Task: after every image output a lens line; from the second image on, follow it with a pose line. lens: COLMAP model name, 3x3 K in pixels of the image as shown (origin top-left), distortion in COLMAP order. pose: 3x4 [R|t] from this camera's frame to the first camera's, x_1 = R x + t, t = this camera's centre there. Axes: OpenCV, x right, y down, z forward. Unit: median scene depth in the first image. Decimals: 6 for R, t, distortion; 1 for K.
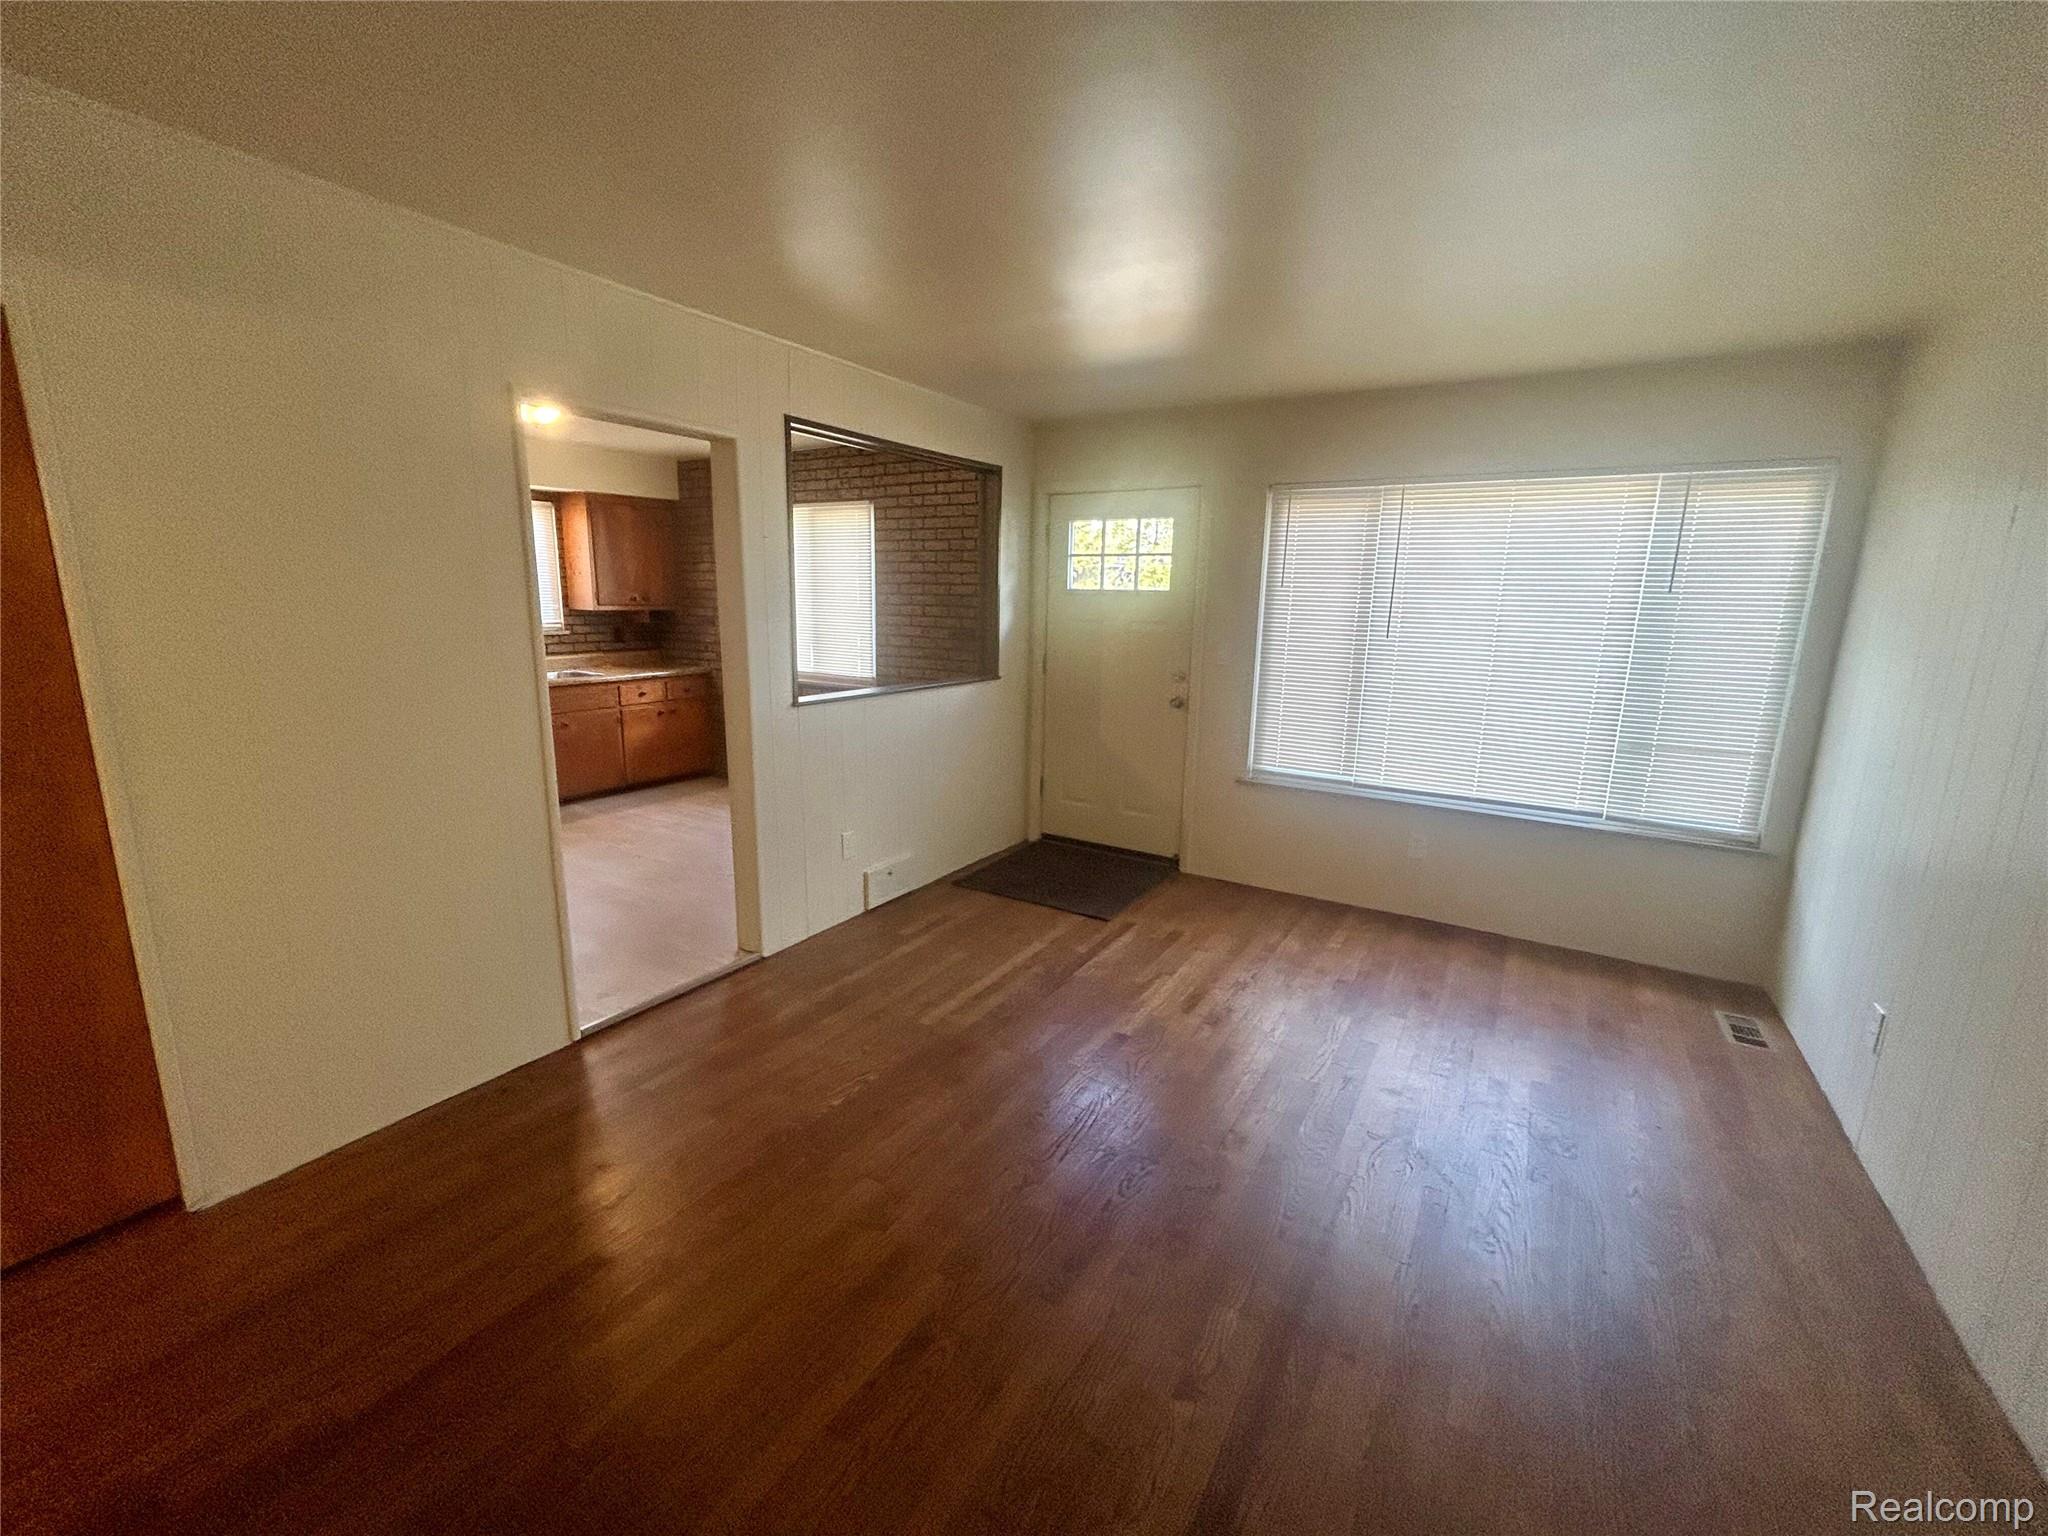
lens RADIAL K [[832.2, 0, 1010.3], [0, 832.2, 761.3], [0, 0, 1]] dist [0.000282, 0.000363]
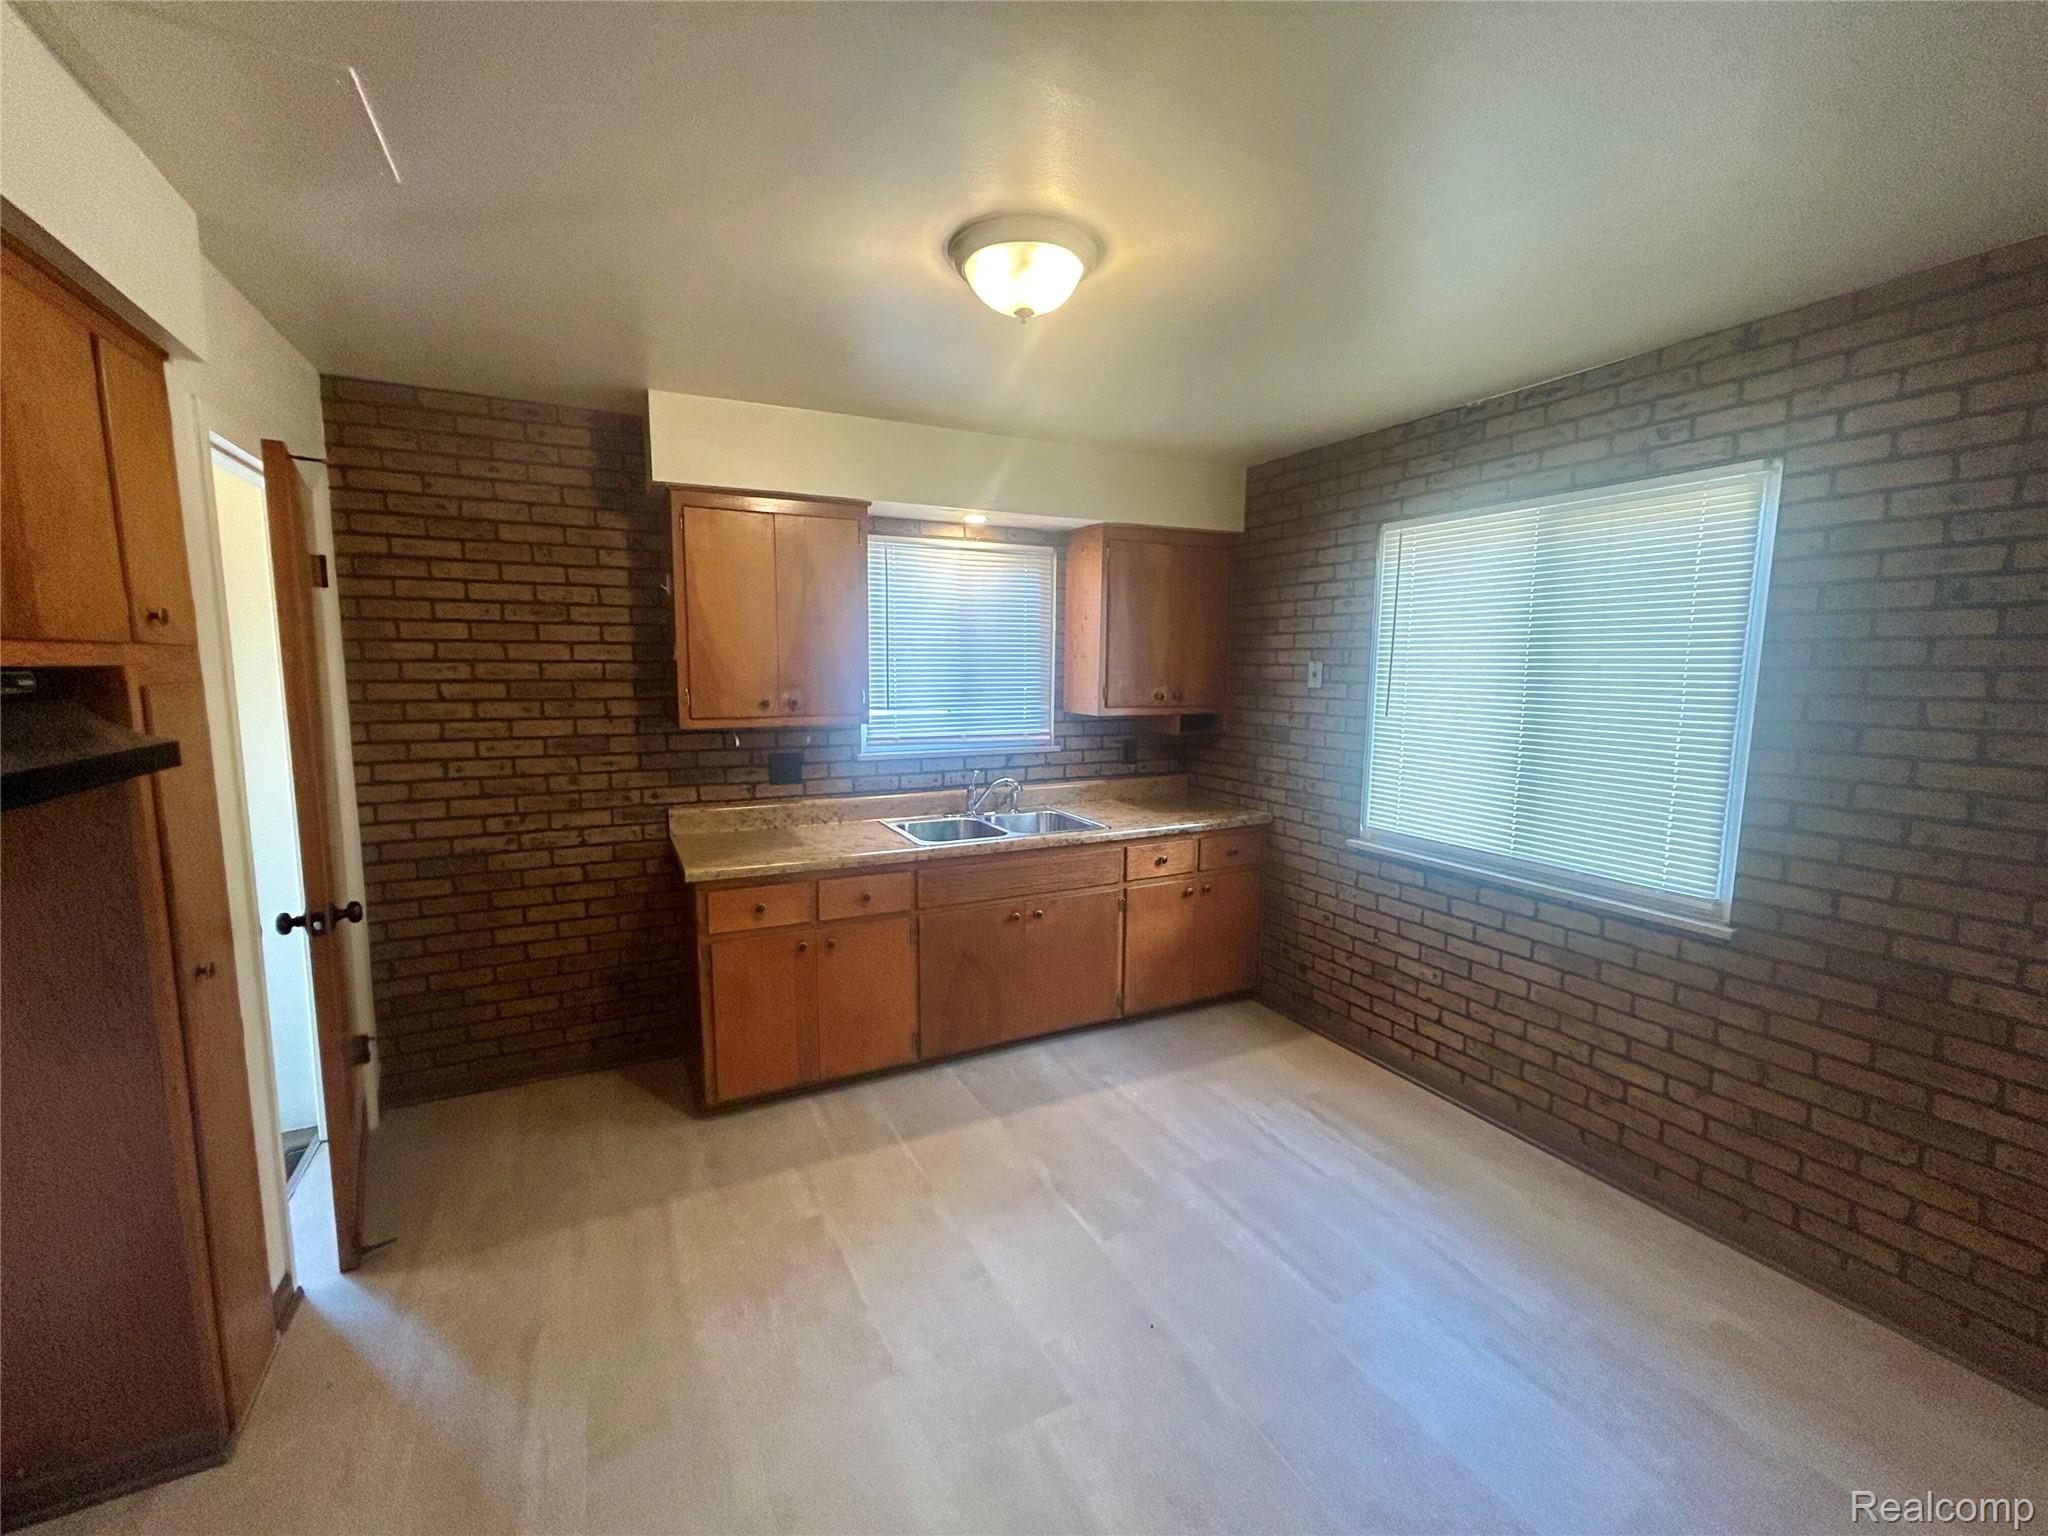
lens RADIAL K [[832.2, 0, 1018.5], [0, 832.2, 764.9], [0, 0, 1]] dist [0.000282, 0.000363]
pose [[0.856059, 0.049848, -0.514469, -0.232228], [-0.094102, 0.993735, -0.060299, -0.102170], [0.508240, 0.100032, 0.855386, 0.446694]]
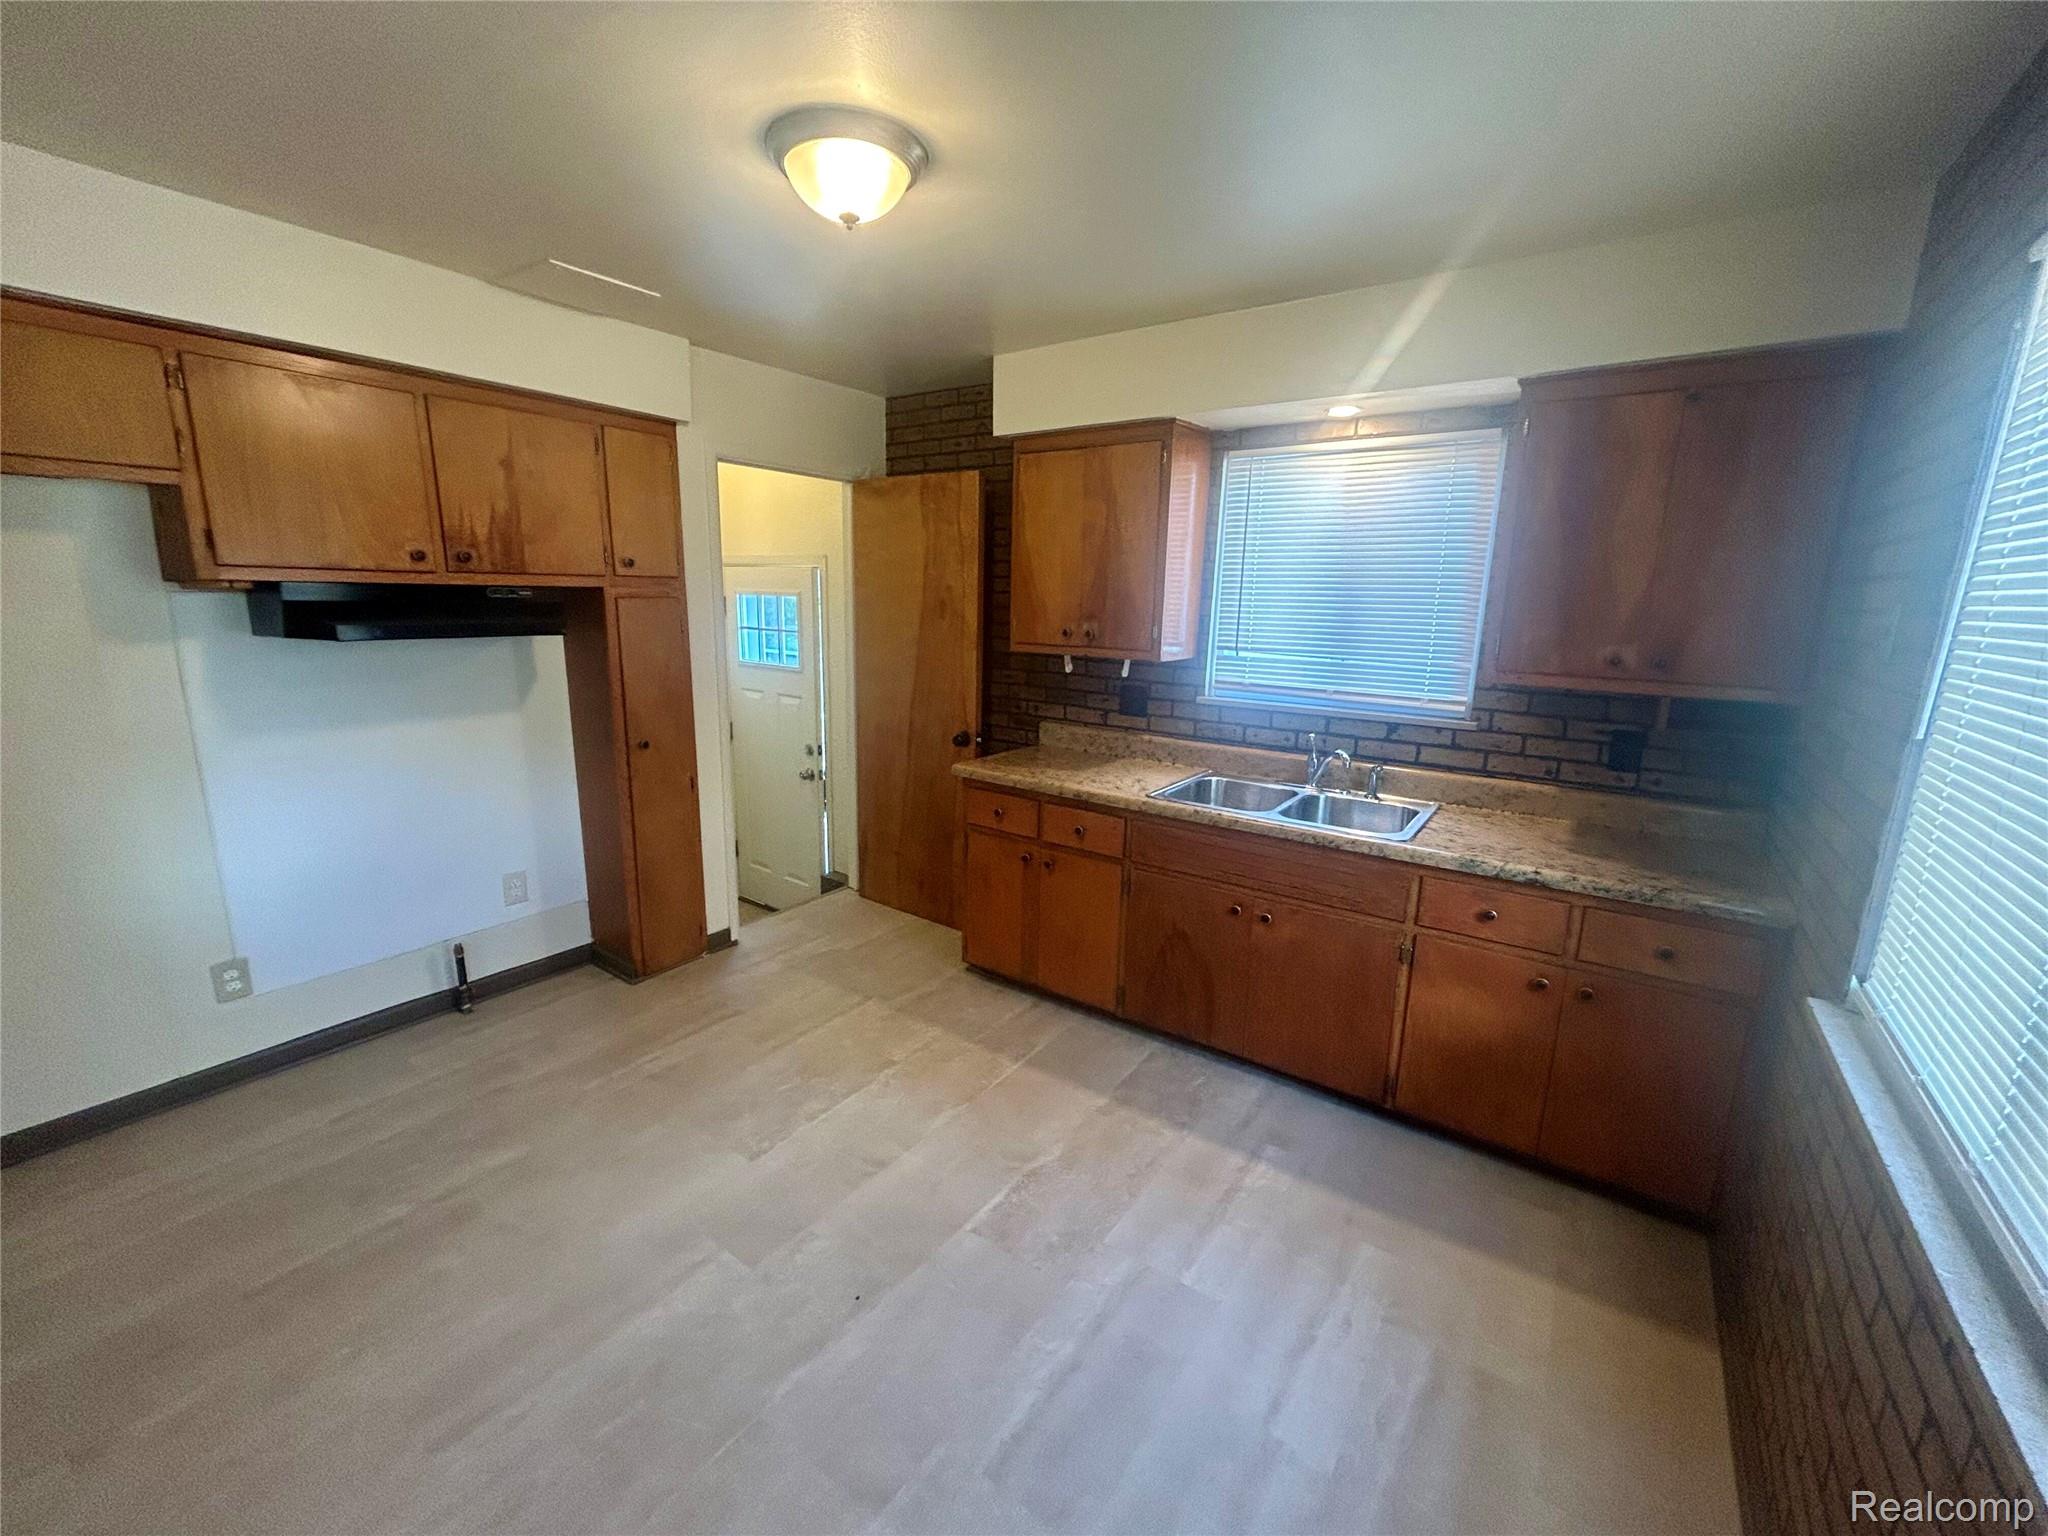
lens RADIAL K [[832.2, 0, 1022.6], [0, 832.2, 767.4], [0, 0, 1]] dist [0.000282, 0.000363]
pose [[-0.046925, 0.188251, -0.980999, -0.084336], [-0.221336, 0.955709, 0.193985, -0.168253], [0.974068, 0.226233, -0.003180, 0.781075]]
